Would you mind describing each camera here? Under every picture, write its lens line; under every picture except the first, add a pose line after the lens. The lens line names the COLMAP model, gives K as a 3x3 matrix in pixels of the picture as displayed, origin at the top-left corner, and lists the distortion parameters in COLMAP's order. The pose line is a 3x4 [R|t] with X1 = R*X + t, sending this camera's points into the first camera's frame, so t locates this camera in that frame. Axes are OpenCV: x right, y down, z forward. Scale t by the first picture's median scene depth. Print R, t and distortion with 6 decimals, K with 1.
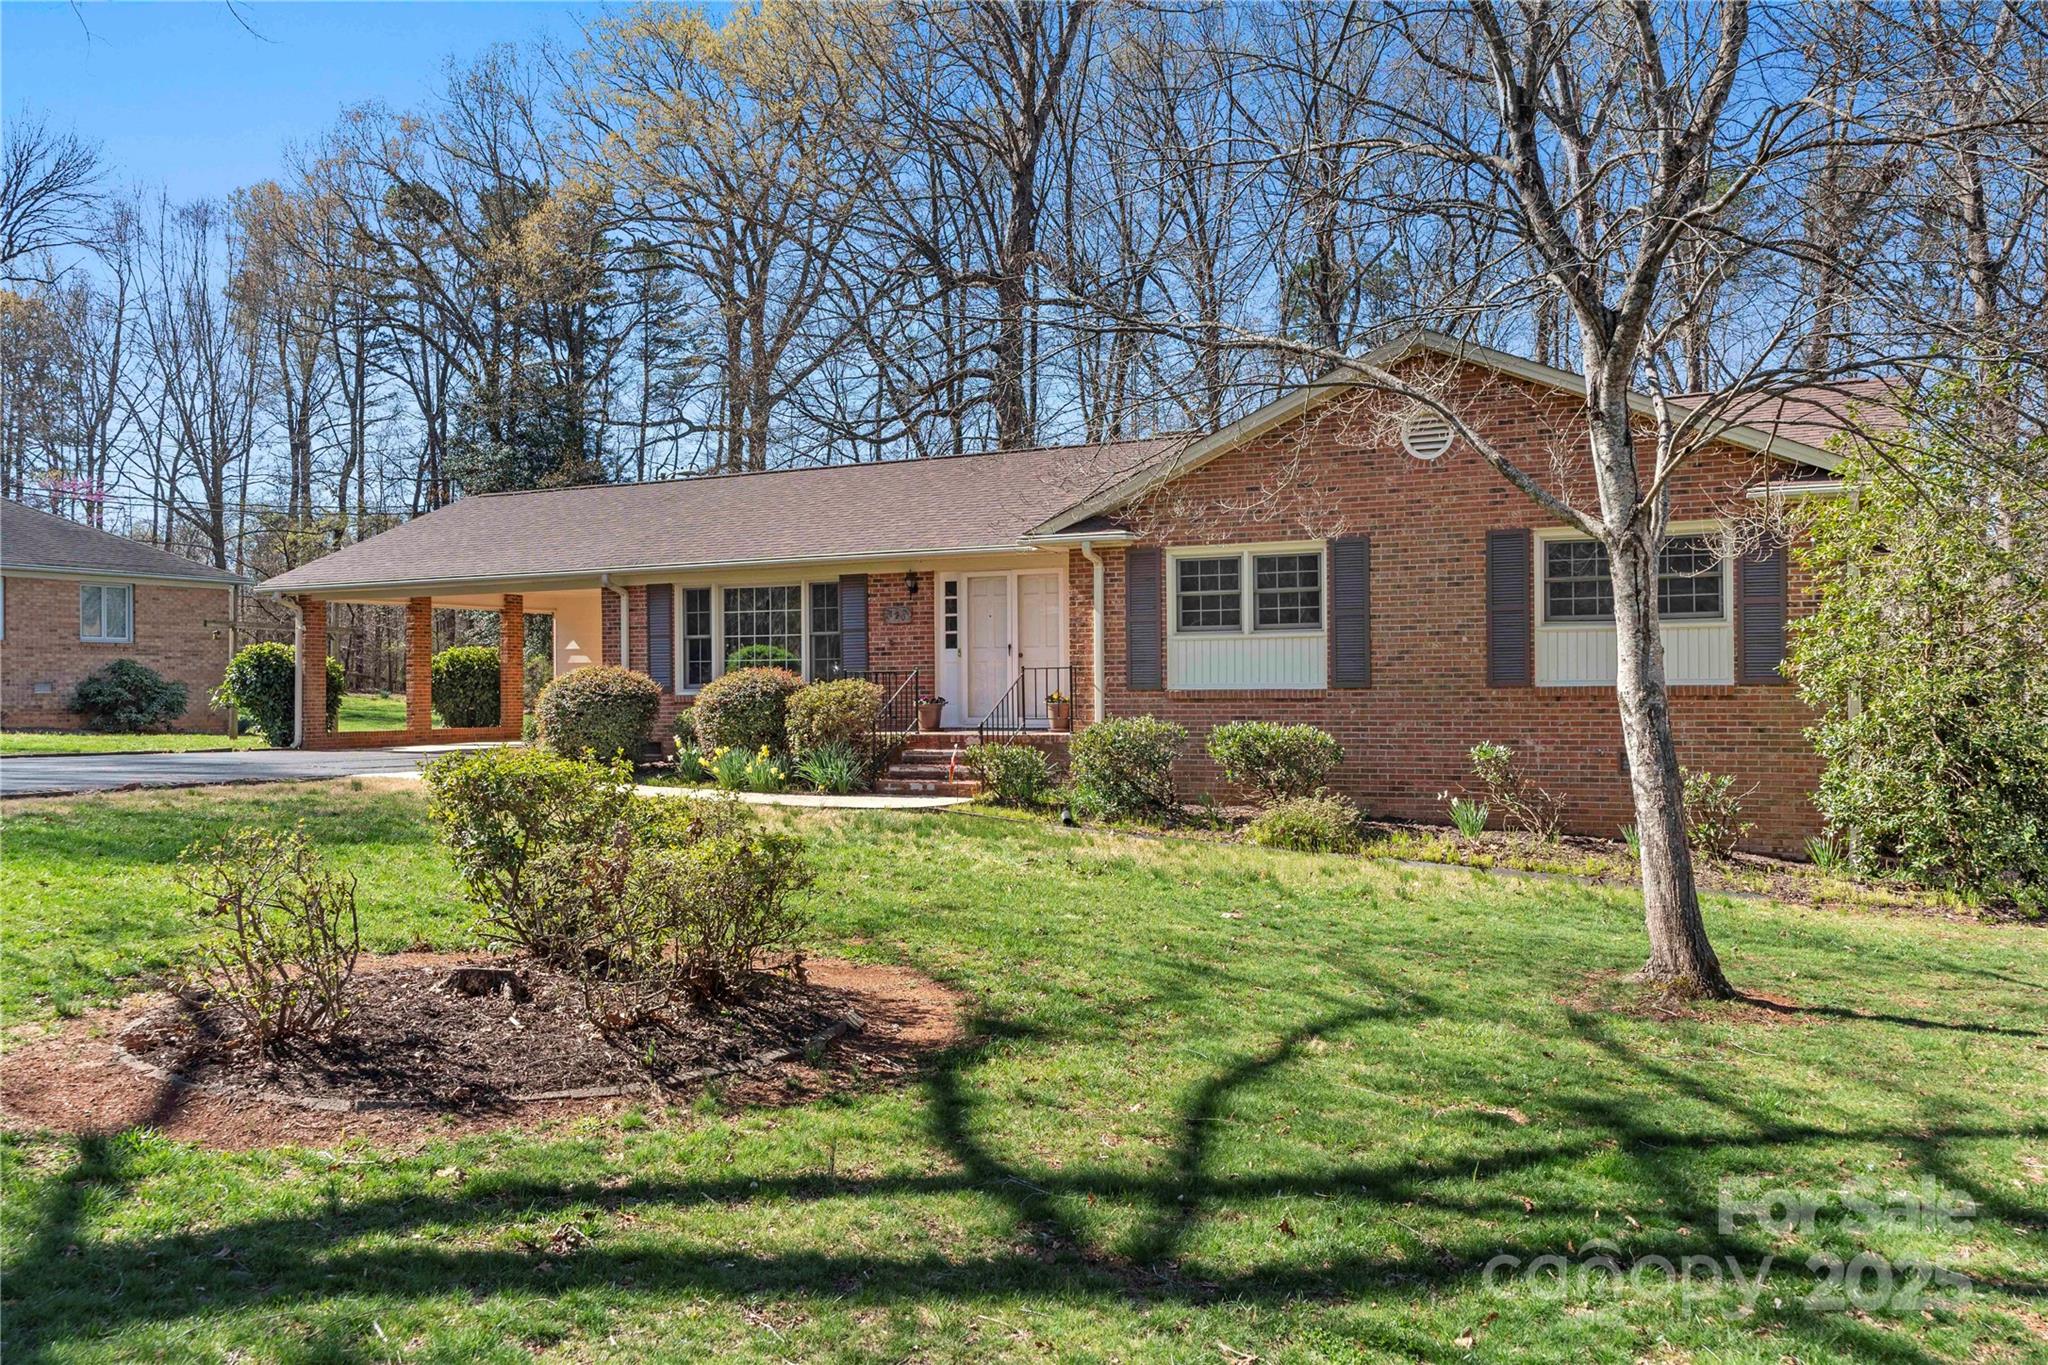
lens RADIAL K [[1692.4, 0, 1024.0], [0, 1692.4, 682.5], [0, 0, 1]] dist [-0.052988, -0.003458]
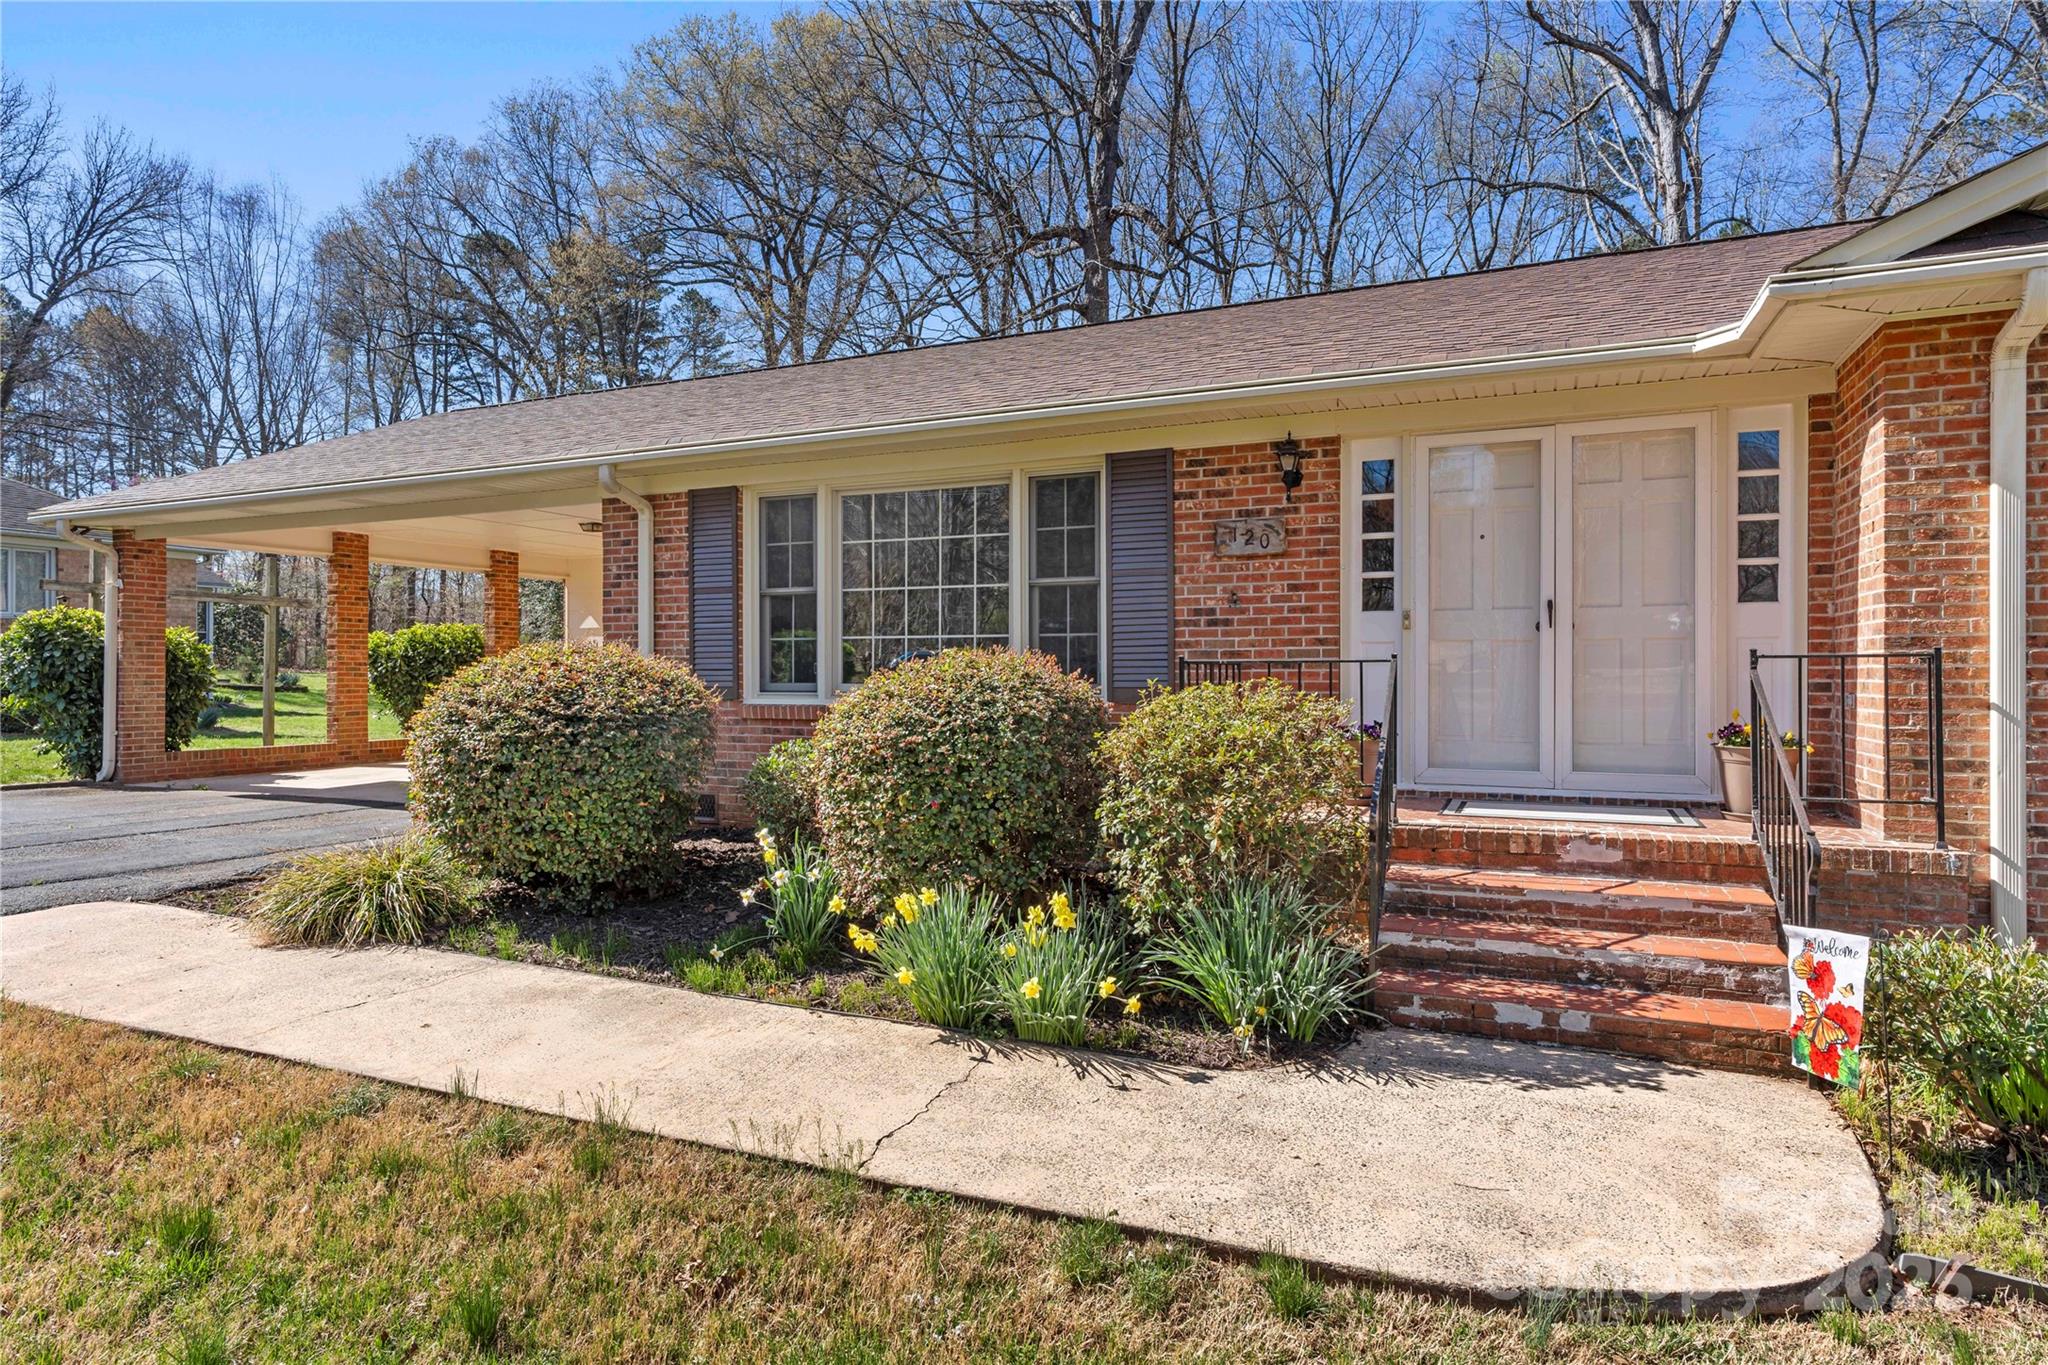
lens RADIAL K [[1174.8, 0, 1015.0], [0, 1174.8, 678.6], [0, 0, 1]] dist [-0.021569, 0.020172]
pose [[0.998878, 0.006495, 0.046918, -0.152674], [-0.006843, 0.999950, 0.007276, -0.003760], [-0.046868, -0.007588, 0.998872, 0.692905]]
